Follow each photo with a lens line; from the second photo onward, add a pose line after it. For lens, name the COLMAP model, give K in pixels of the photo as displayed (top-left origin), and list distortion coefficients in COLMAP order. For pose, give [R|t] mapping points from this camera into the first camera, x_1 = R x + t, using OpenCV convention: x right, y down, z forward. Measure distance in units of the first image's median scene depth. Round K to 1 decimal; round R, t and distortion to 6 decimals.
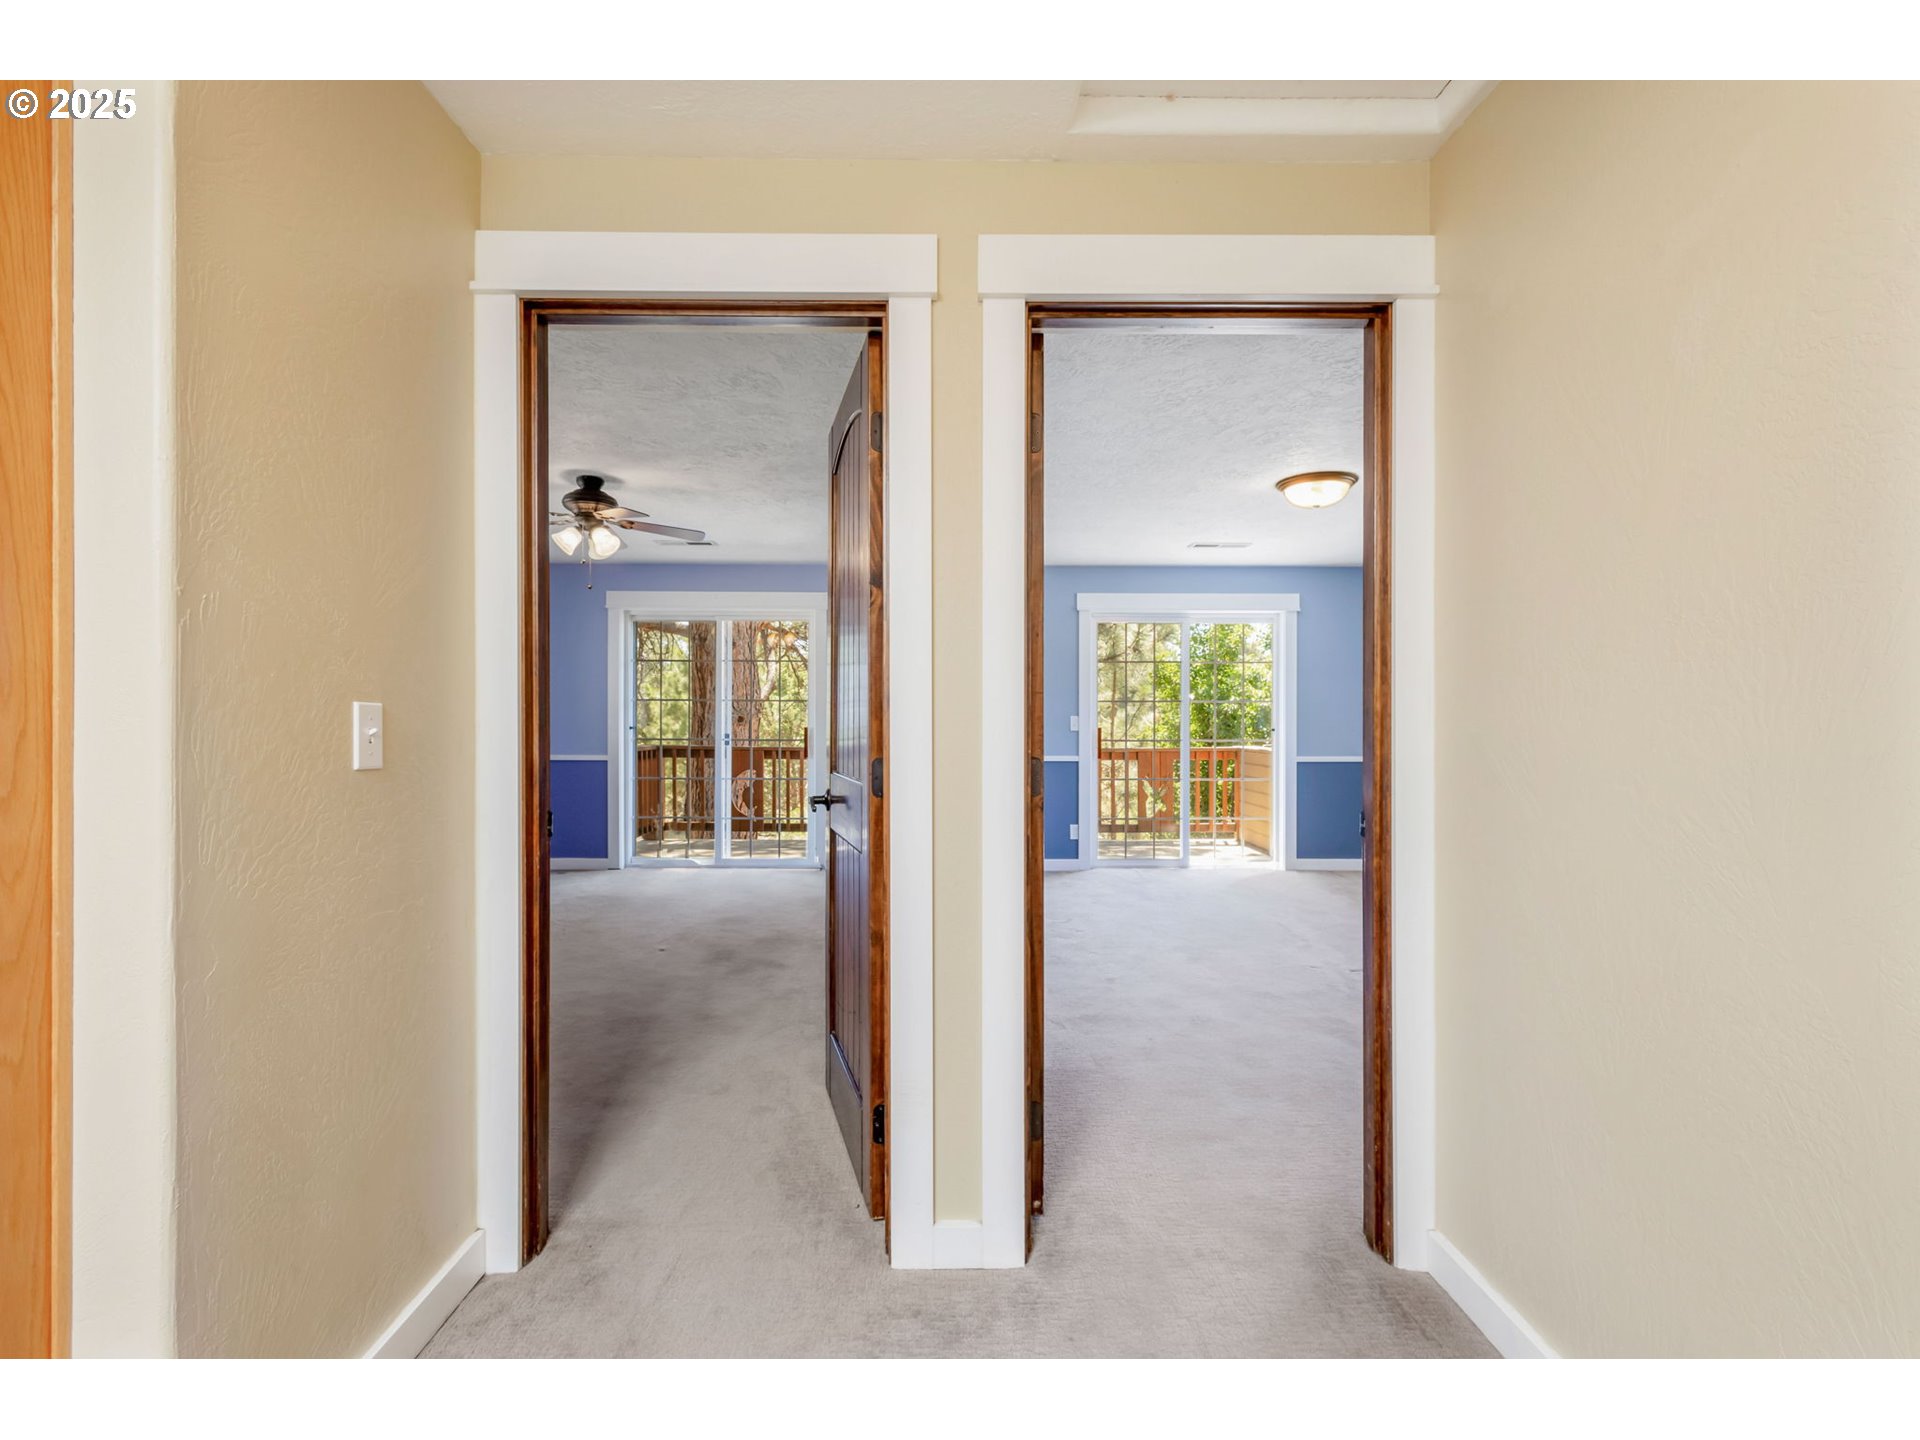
lens RADIAL K [[914.1, 0, 960.0], [0, 914.1, 720.0], [0, 0, 1]] dist [0.011782, 0.000351]
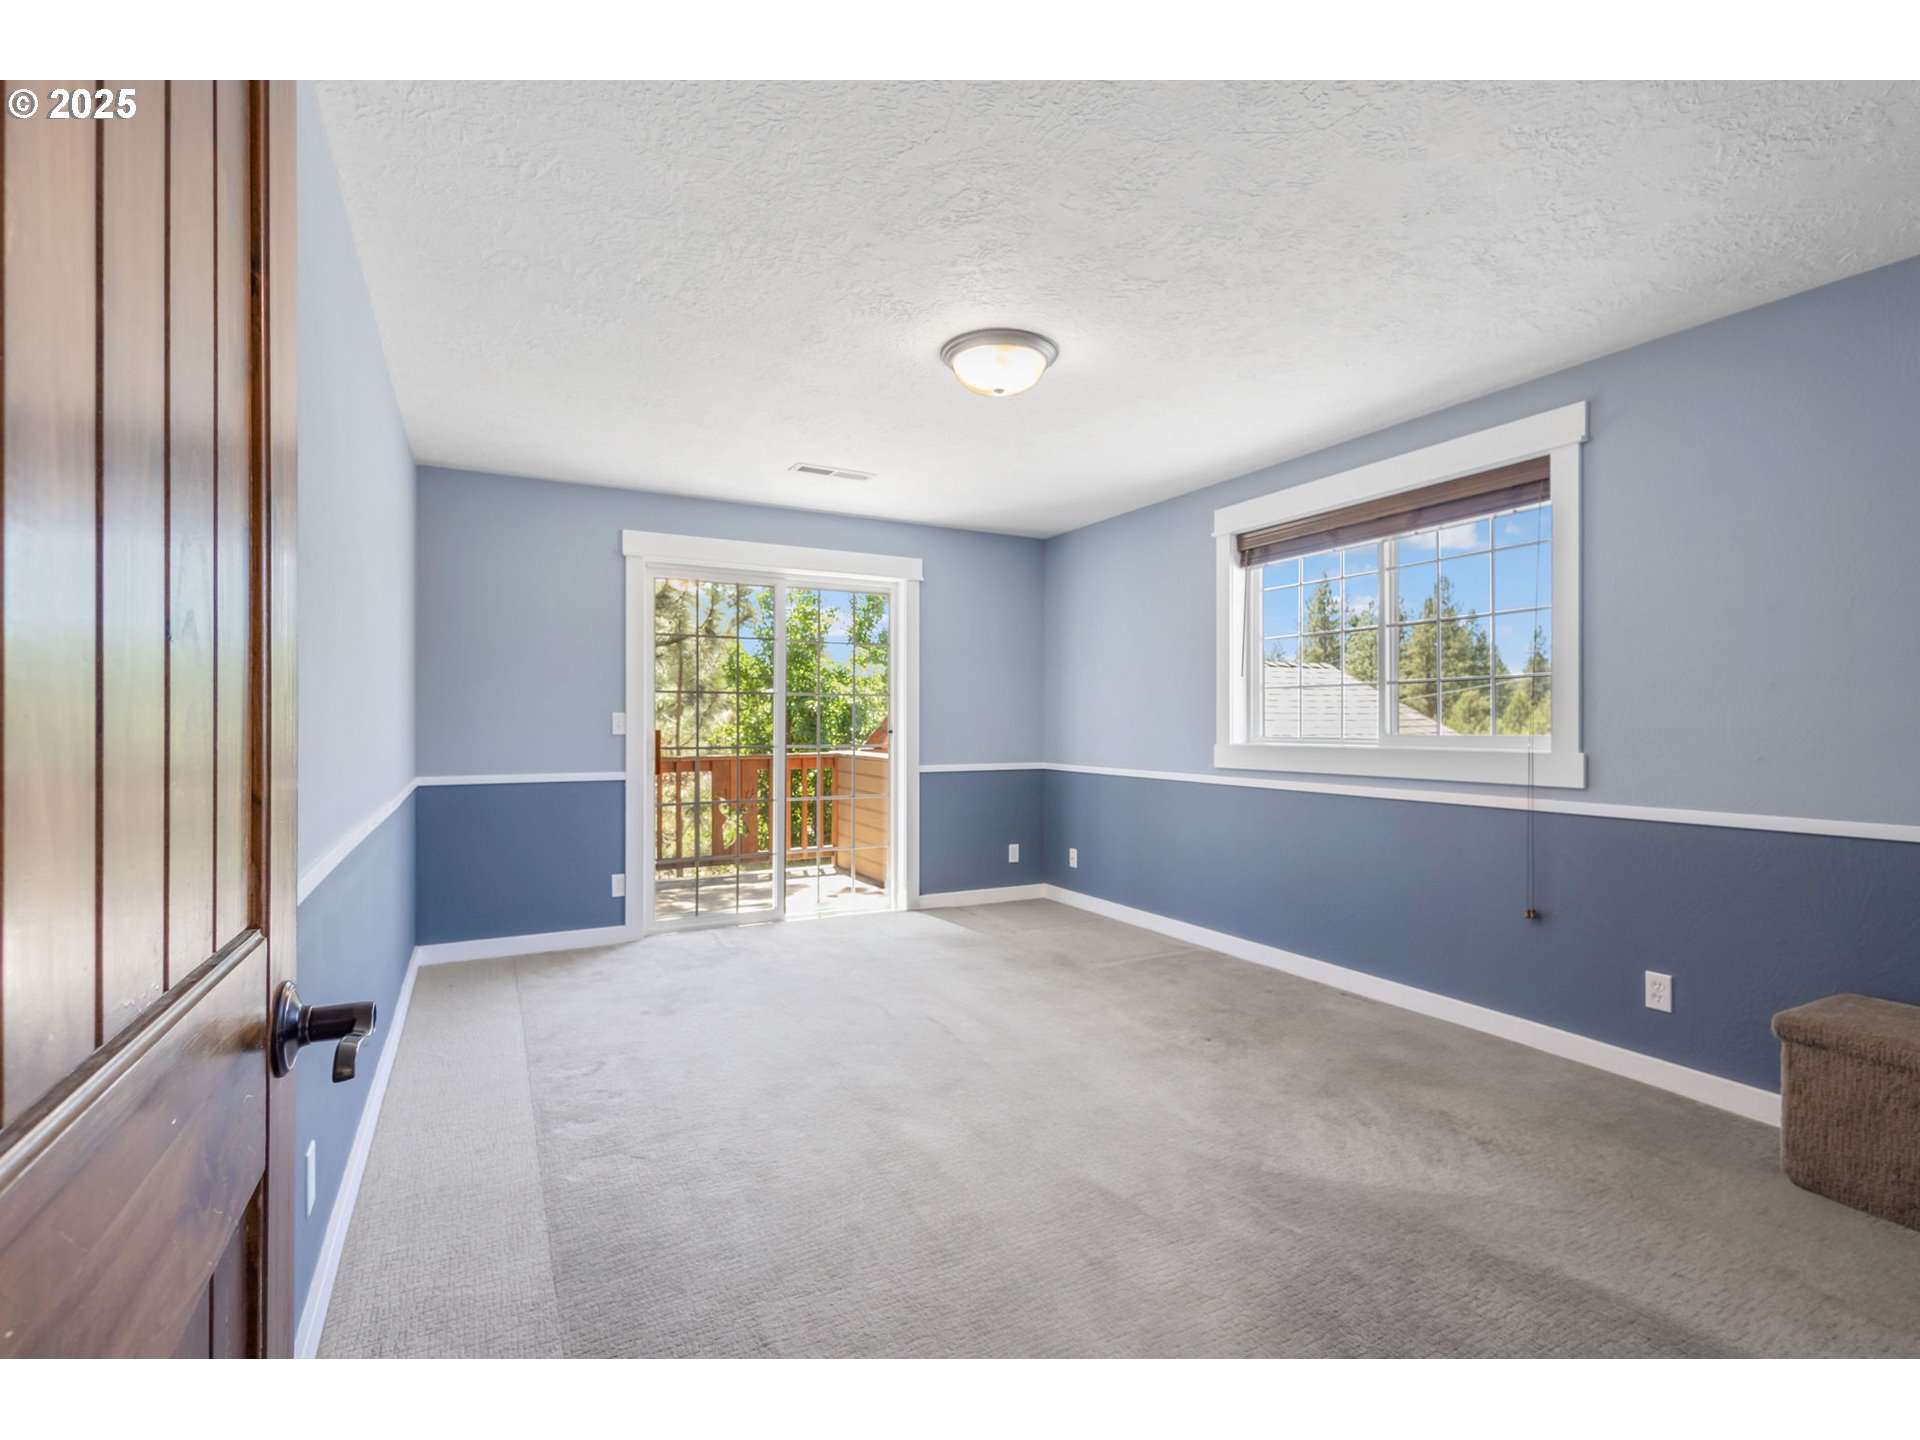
lens RADIAL K [[894.8, 0, 960.0], [0, 894.8, 720.0], [0, 0, 1]] dist [-0.003551, -0.000018]
pose [[0.891907, 0.000016, 0.452218, 0.041620], [-0.000046, 1.000000, 0.000055, 0.000643], [-0.452218, -0.000070, 0.891907, 0.242667]]
